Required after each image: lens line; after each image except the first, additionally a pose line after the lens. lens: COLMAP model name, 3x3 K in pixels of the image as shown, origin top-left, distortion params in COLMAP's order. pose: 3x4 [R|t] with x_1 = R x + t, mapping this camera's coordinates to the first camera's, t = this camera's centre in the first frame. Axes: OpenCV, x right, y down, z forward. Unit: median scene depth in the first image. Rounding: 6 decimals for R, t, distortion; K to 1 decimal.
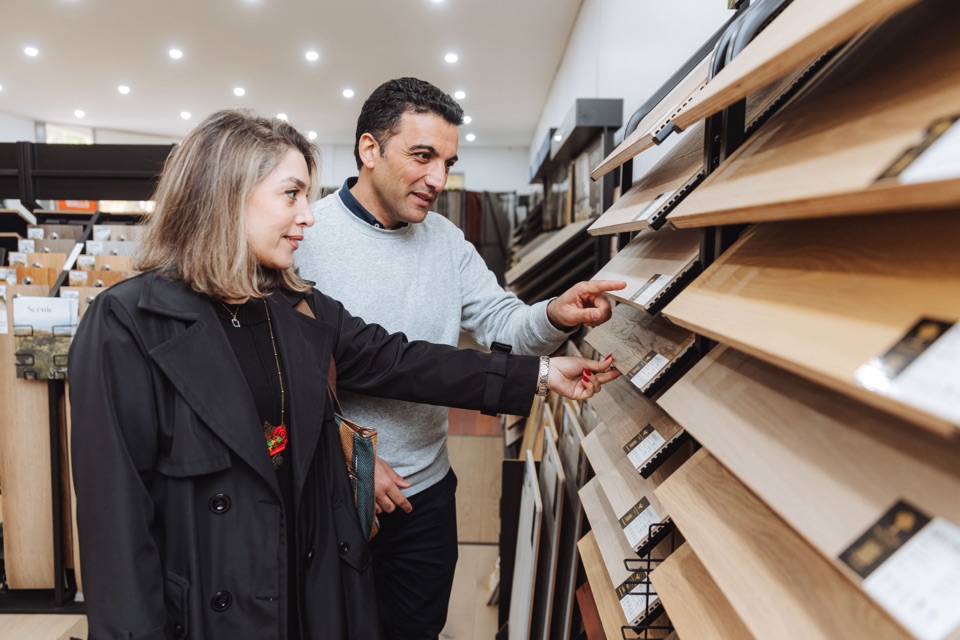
lens RADIAL K [[731.0, 0, 479.0], [0, 731.0, 322.7], [0, 0, 1]] dist [0.002885, 0.001022]
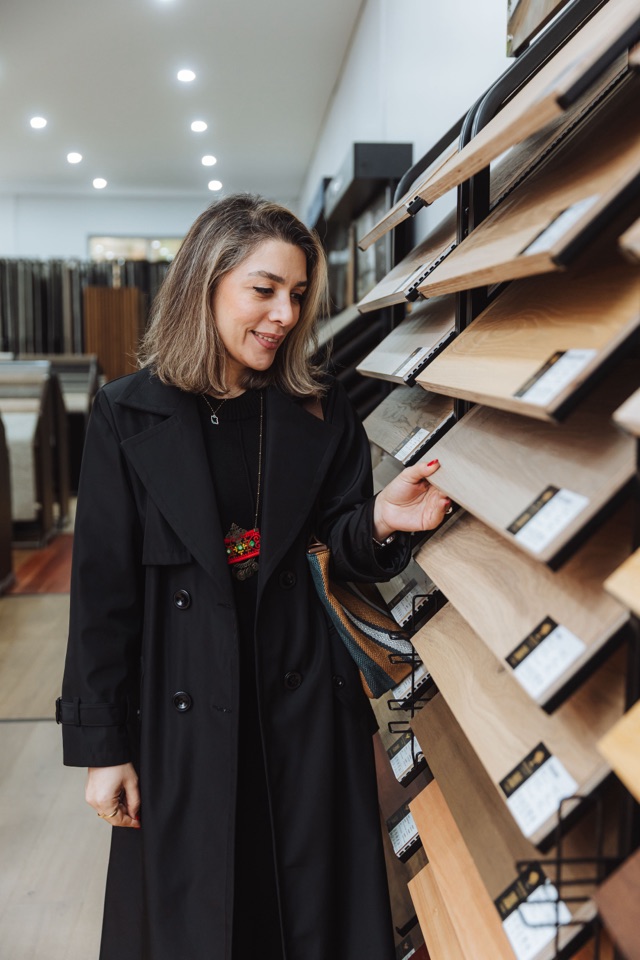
lens RADIAL K [[1053.2, 0, 321.9], [0, 1053.2, 478.8], [0, 0, 1]] dist [0.033992, 0.000000]
pose [[0.996230, -0.022797, 0.083703, -0.008086], [0.020712, 0.999455, 0.025691, 0.066137], [-0.084244, -0.023861, 0.996159, -0.375142]]
